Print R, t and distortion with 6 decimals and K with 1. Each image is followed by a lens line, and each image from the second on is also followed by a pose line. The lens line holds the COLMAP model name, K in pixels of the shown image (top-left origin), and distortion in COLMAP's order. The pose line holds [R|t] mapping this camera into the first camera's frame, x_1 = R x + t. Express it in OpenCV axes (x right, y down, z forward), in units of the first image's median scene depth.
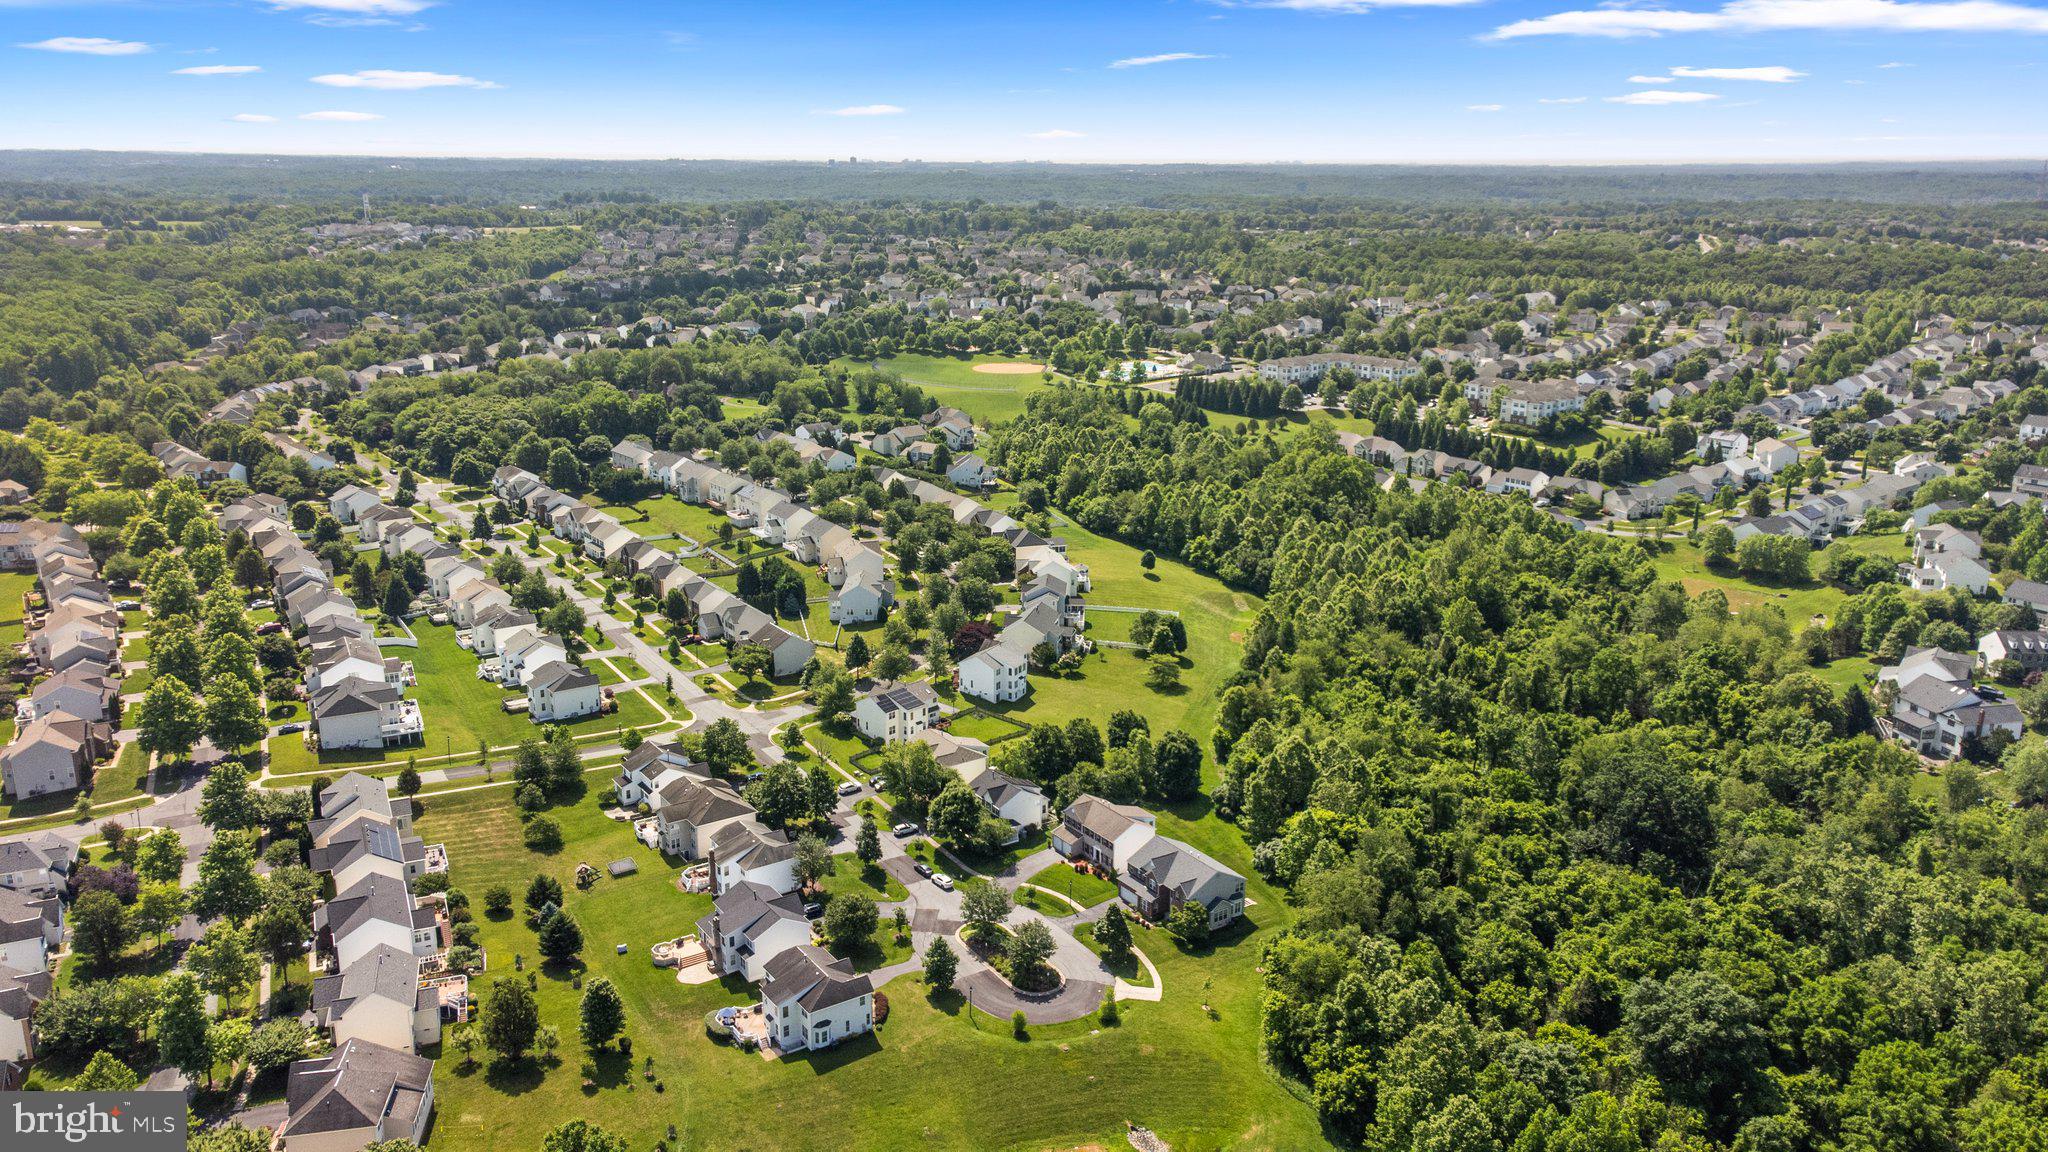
lens RADIAL K [[1517.1, 0, 1024.0], [0, 1517.1, 576.0], [0, 0, 1]] dist [0.024235, 0.049043]
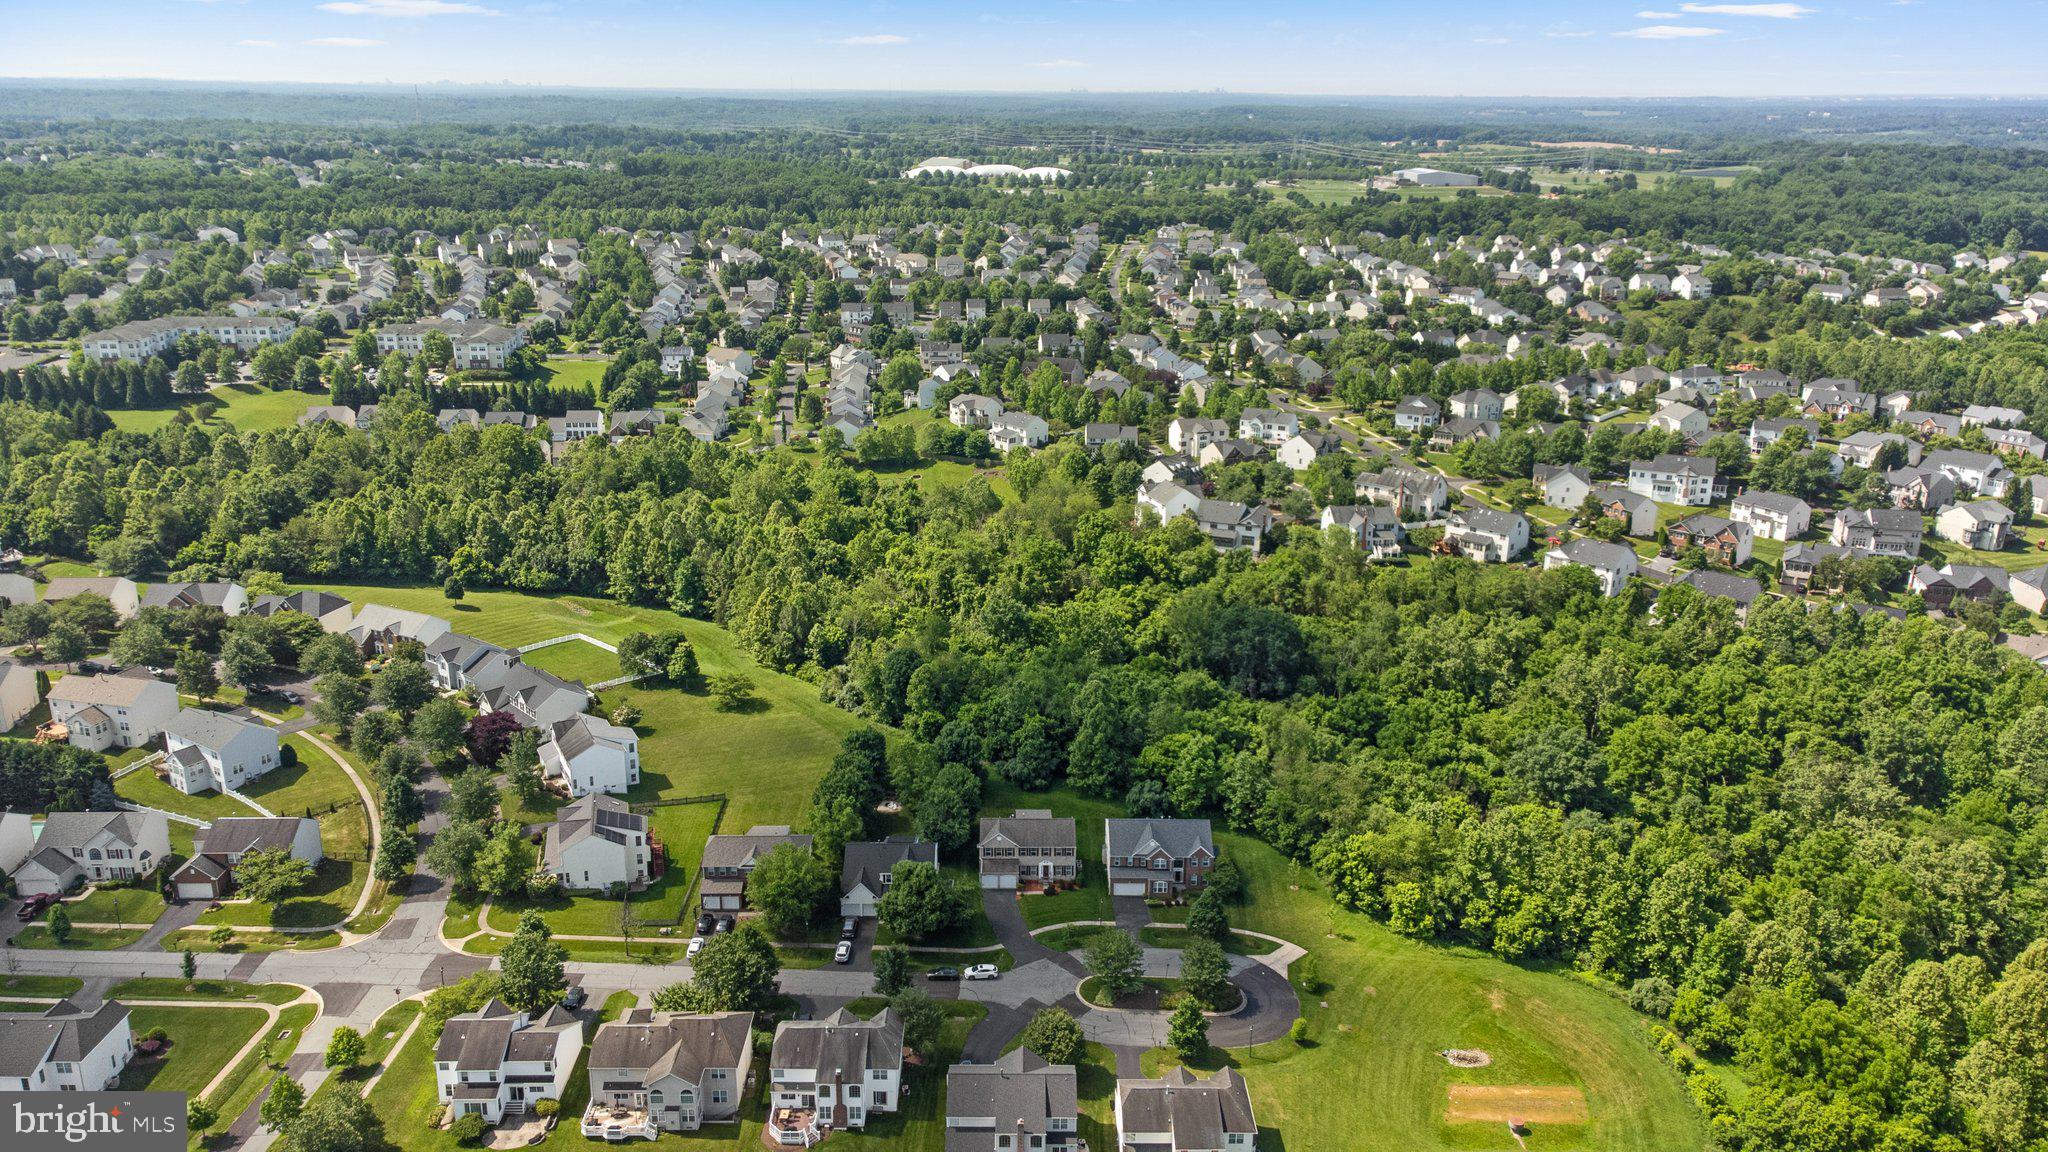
lens RADIAL K [[1525.0, 0, 1018.4], [0, 1525.0, 595.3], [0, 0, 1]] dist [0.055233, -0.008494]
pose [[0.553171, -0.263584, 0.790269, -0.595775], [0.217031, 0.961465, 0.168767, -0.121163], [-0.804301, 0.078156, 0.589060, 0.442279]]
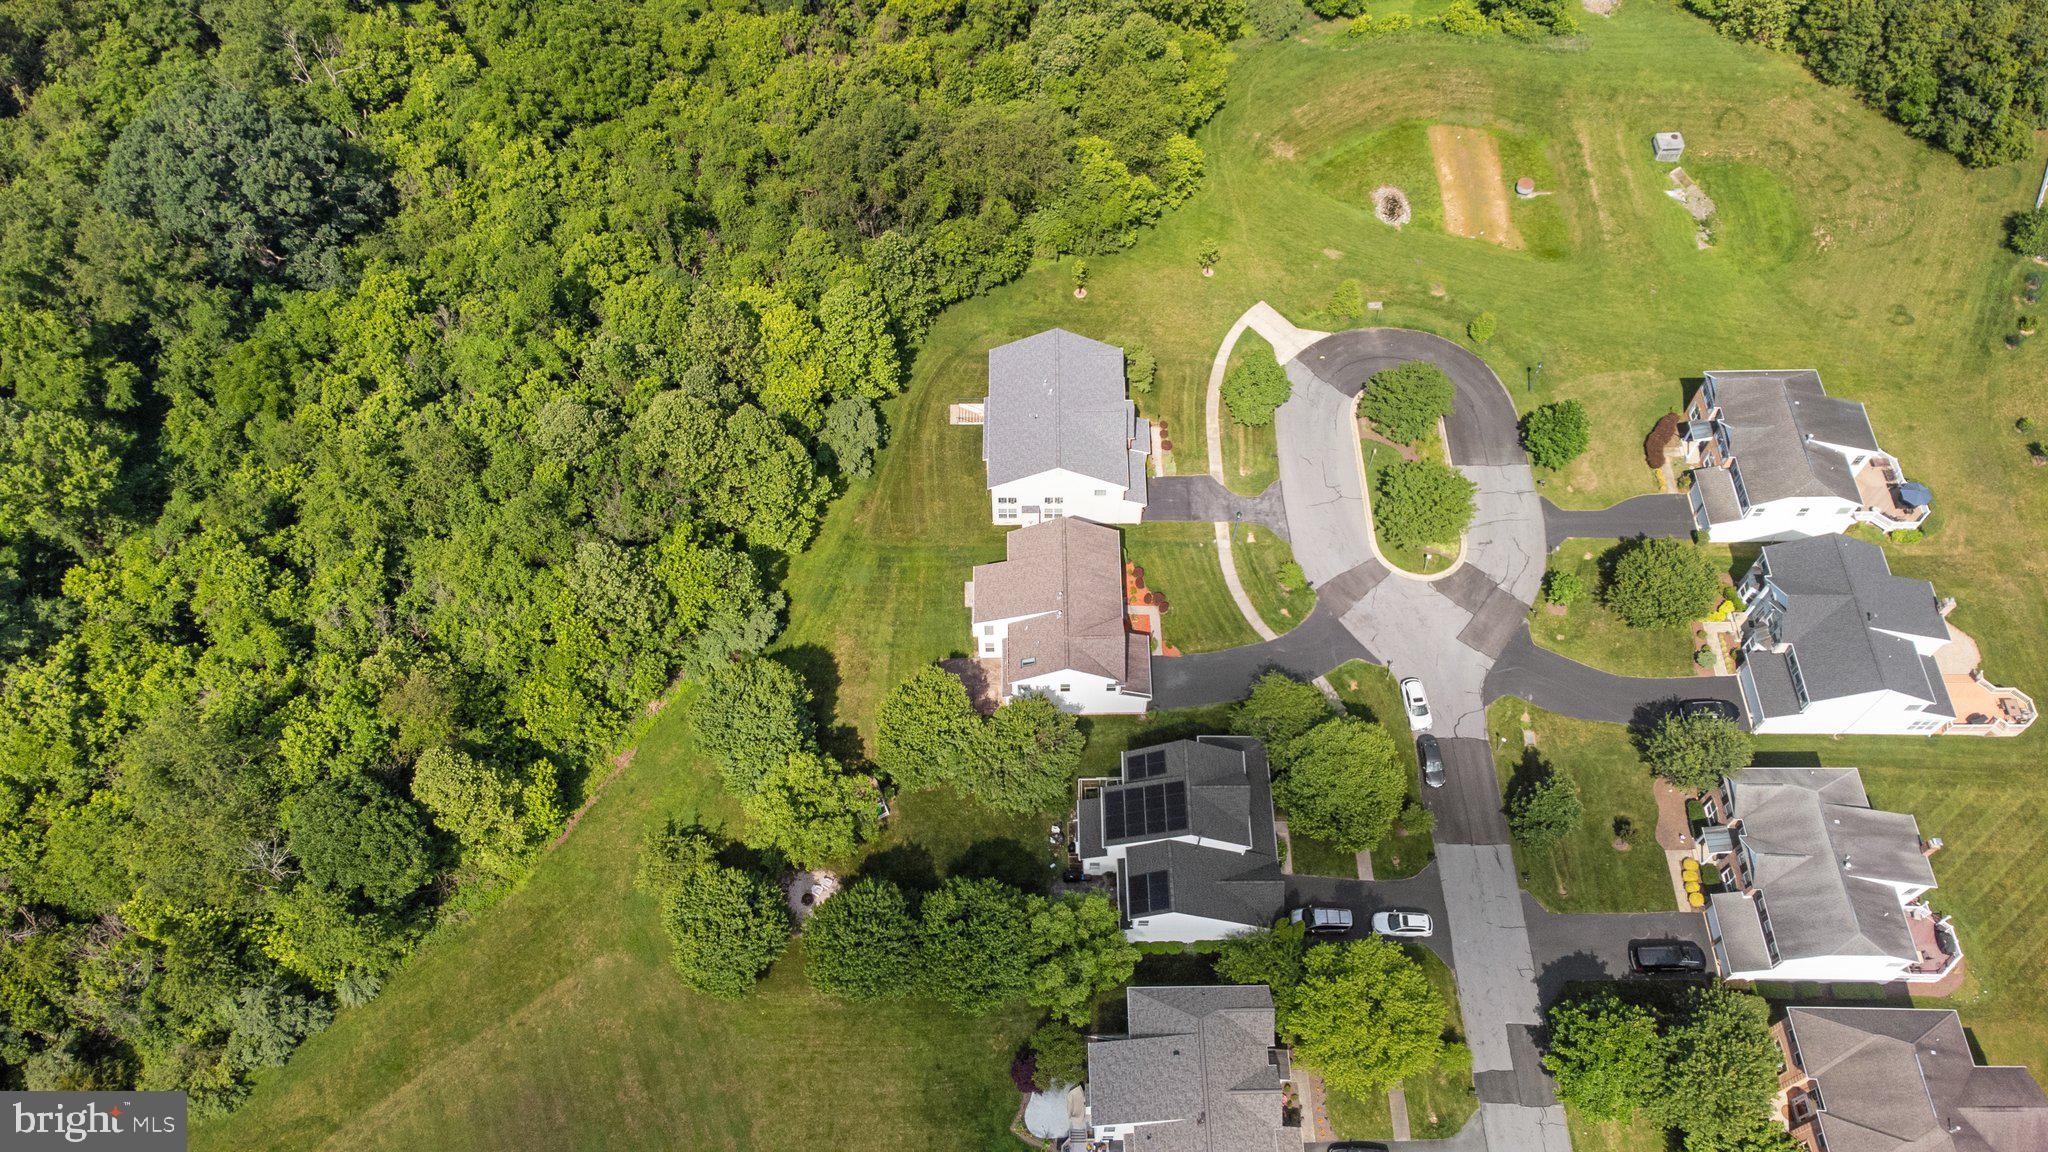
lens RADIAL K [[1522.3, 0, 1038.0], [0, 1522.3, 572.8], [0, 0, 1]] dist [0.000030, 0.101196]
pose [[-0.834133, -0.470688, 0.287531, -0.068752], [0.149011, 0.309610, 0.939115, -0.285579], [-0.531053, 0.826193, -0.188118, 1.040891]]
